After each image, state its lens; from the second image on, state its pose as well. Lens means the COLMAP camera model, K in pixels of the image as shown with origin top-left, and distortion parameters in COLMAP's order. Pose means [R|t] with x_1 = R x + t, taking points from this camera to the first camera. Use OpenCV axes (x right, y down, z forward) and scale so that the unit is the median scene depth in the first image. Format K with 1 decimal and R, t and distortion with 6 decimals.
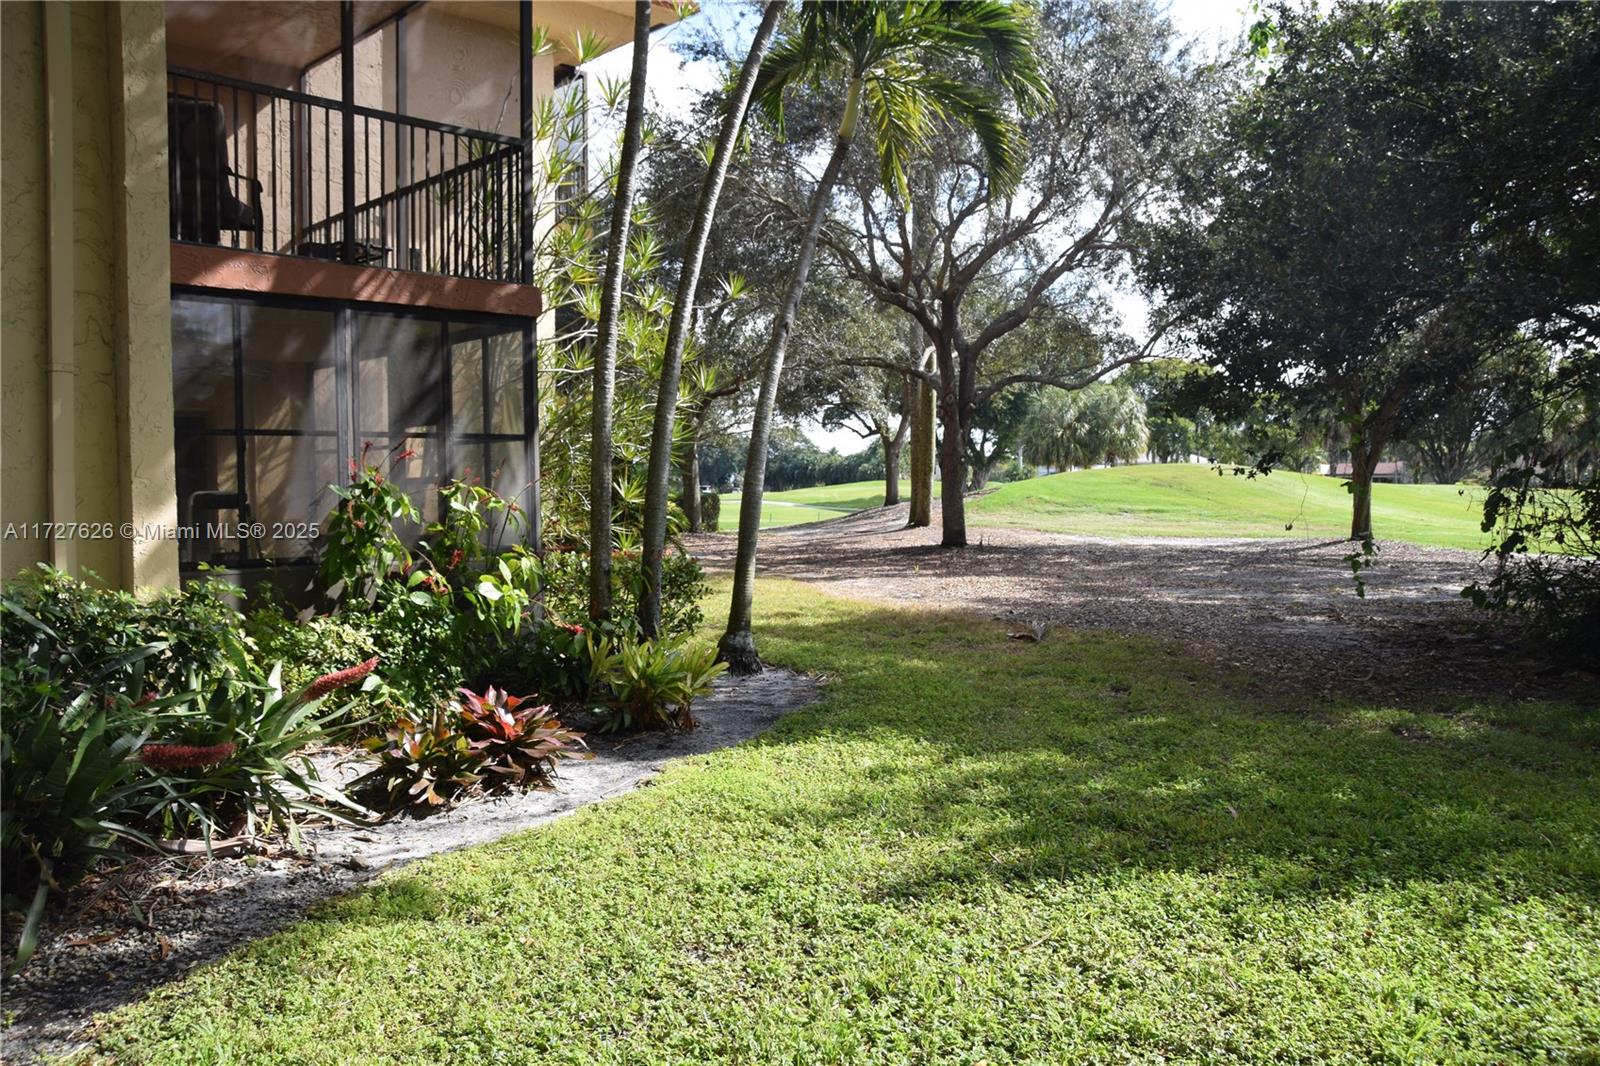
lens RADIAL K [[1277.5, 0, 801.0], [0, 1277.5, 534.5], [0, 0, 1]] dist [-0.140305, 0.148681]
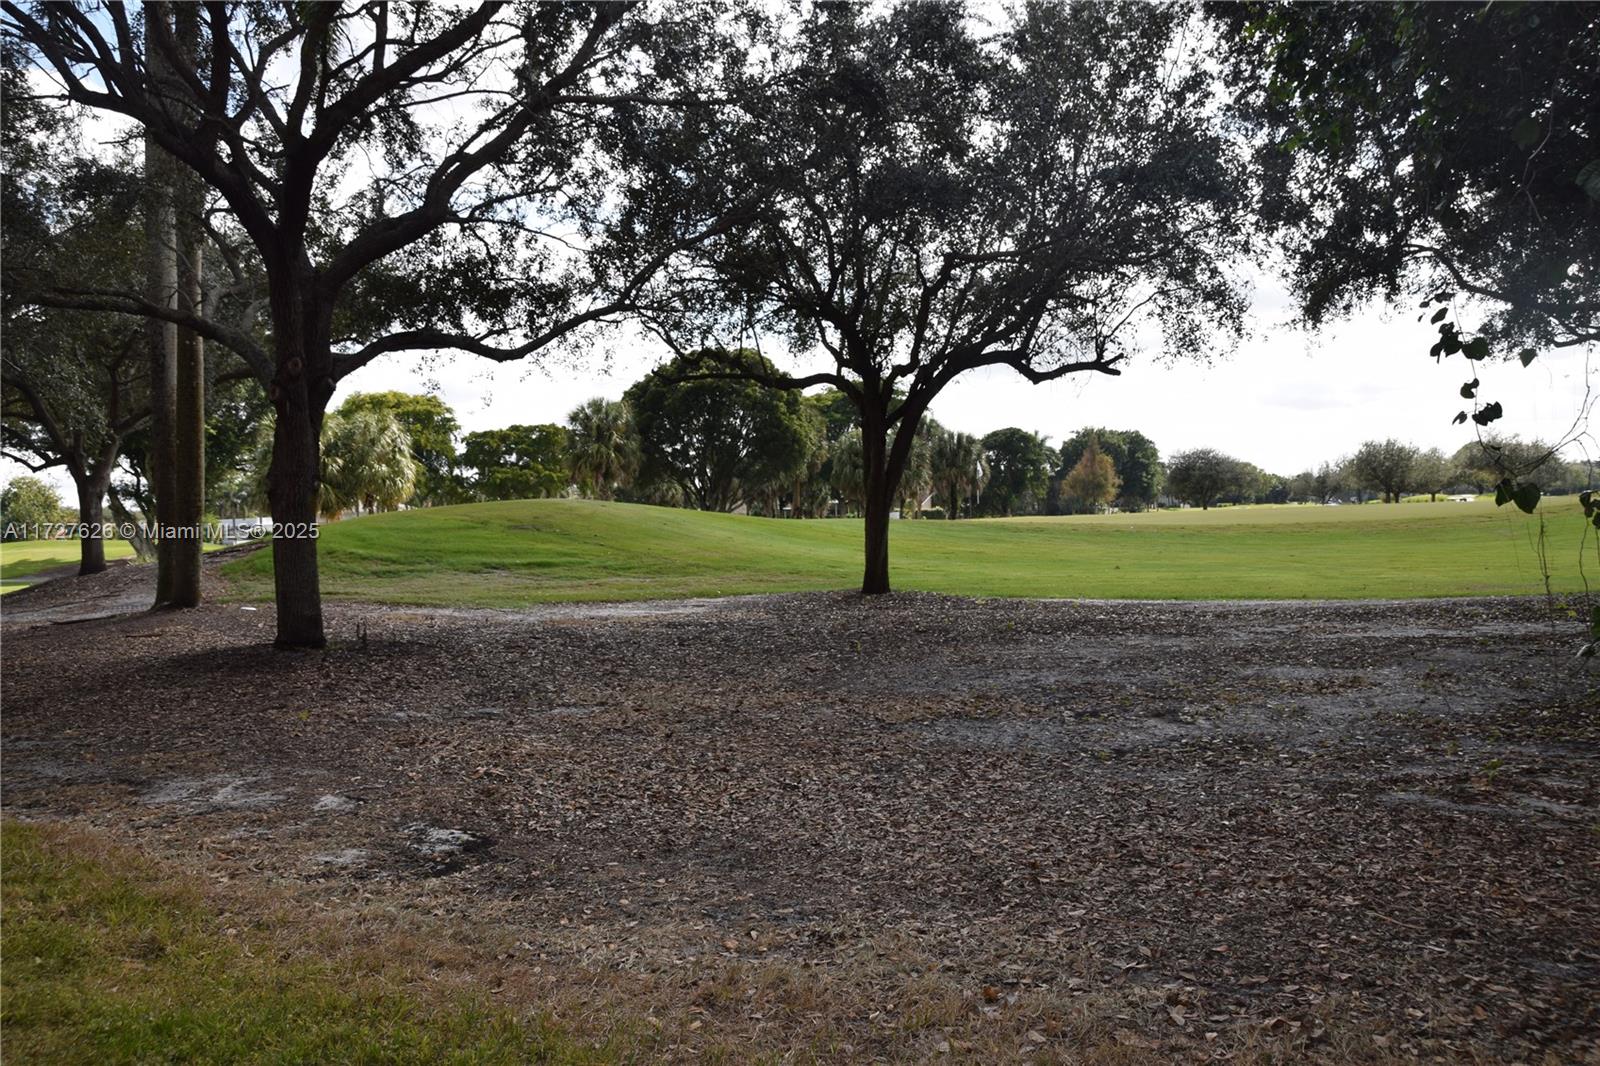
lens RADIAL K [[1277.5, 0, 797.8], [0, 1277.5, 521.6], [0, 0, 1]] dist [-0.140305, 0.148681]
pose [[0.797284, -0.032626, 0.602722, -0.026726], [0.064675, 0.997407, -0.031562, -0.011737], [-0.600130, 0.064145, 0.797326, 0.389545]]
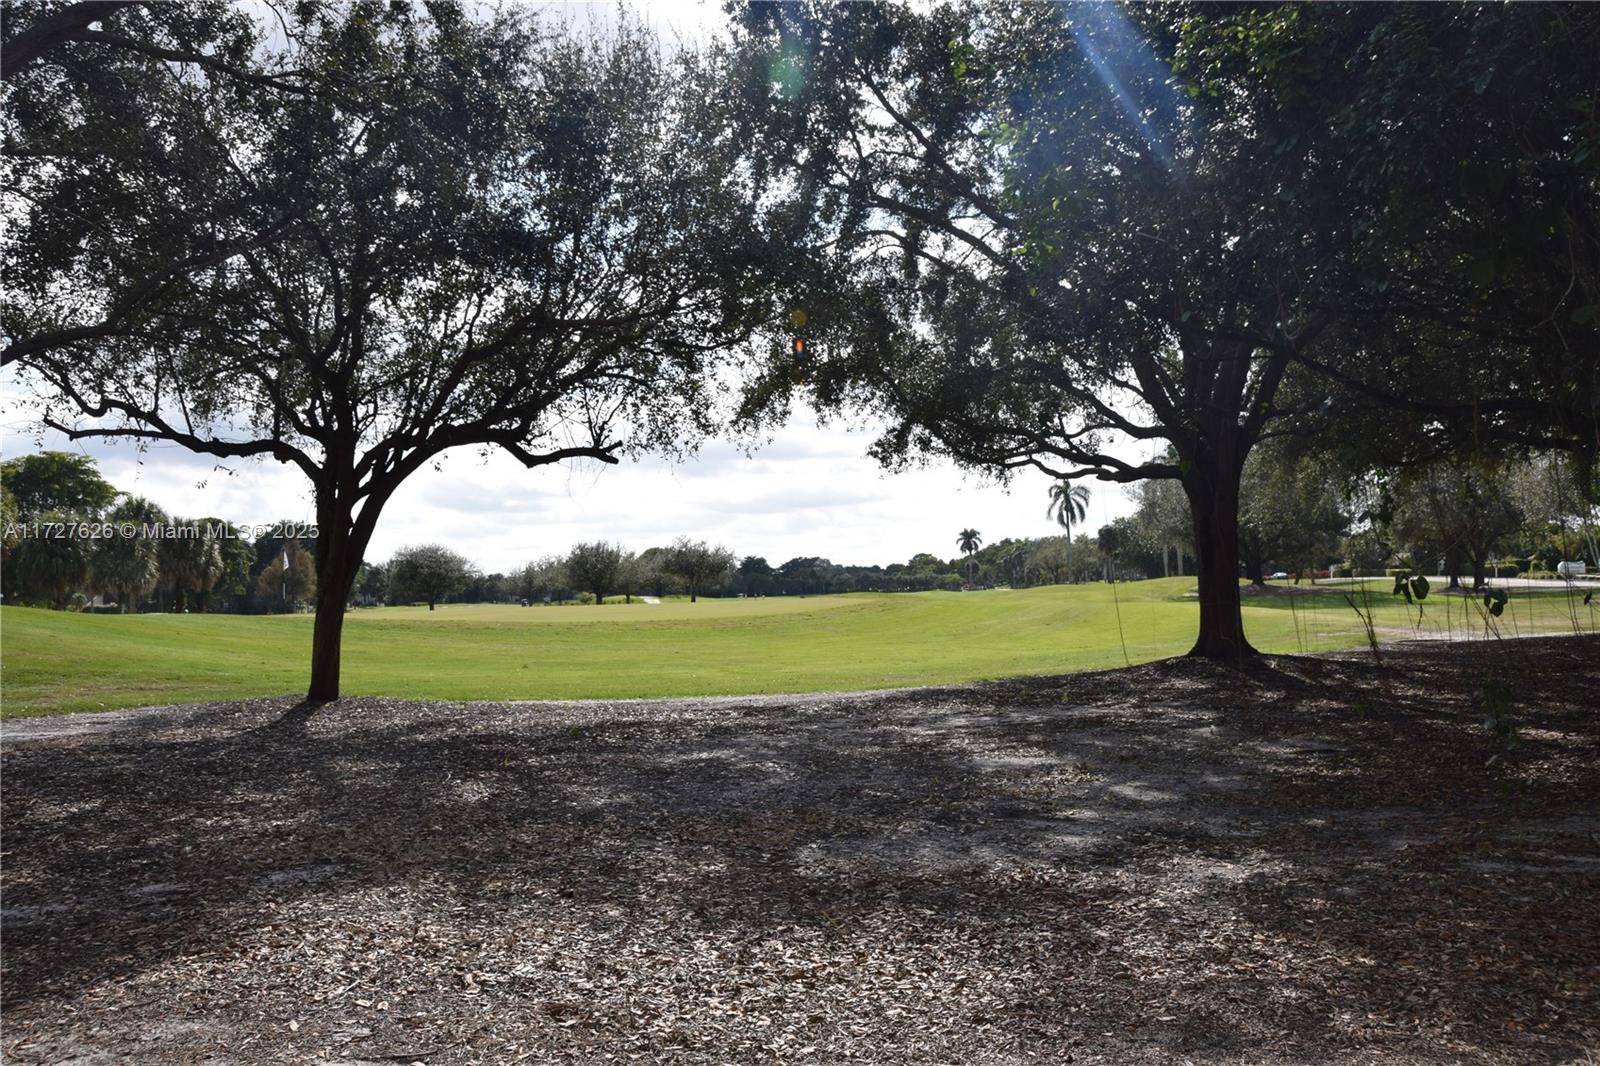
lens RADIAL K [[1277.5, 0, 801.8], [0, 1277.5, 533.9], [0, 0, 1]] dist [-0.140305, 0.148681]
pose [[0.244748, 0.032494, 0.969042, -0.085539], [0.075394, 0.995774, -0.052433, -0.019918], [-0.966651, 0.085893, 0.241264, 0.539343]]
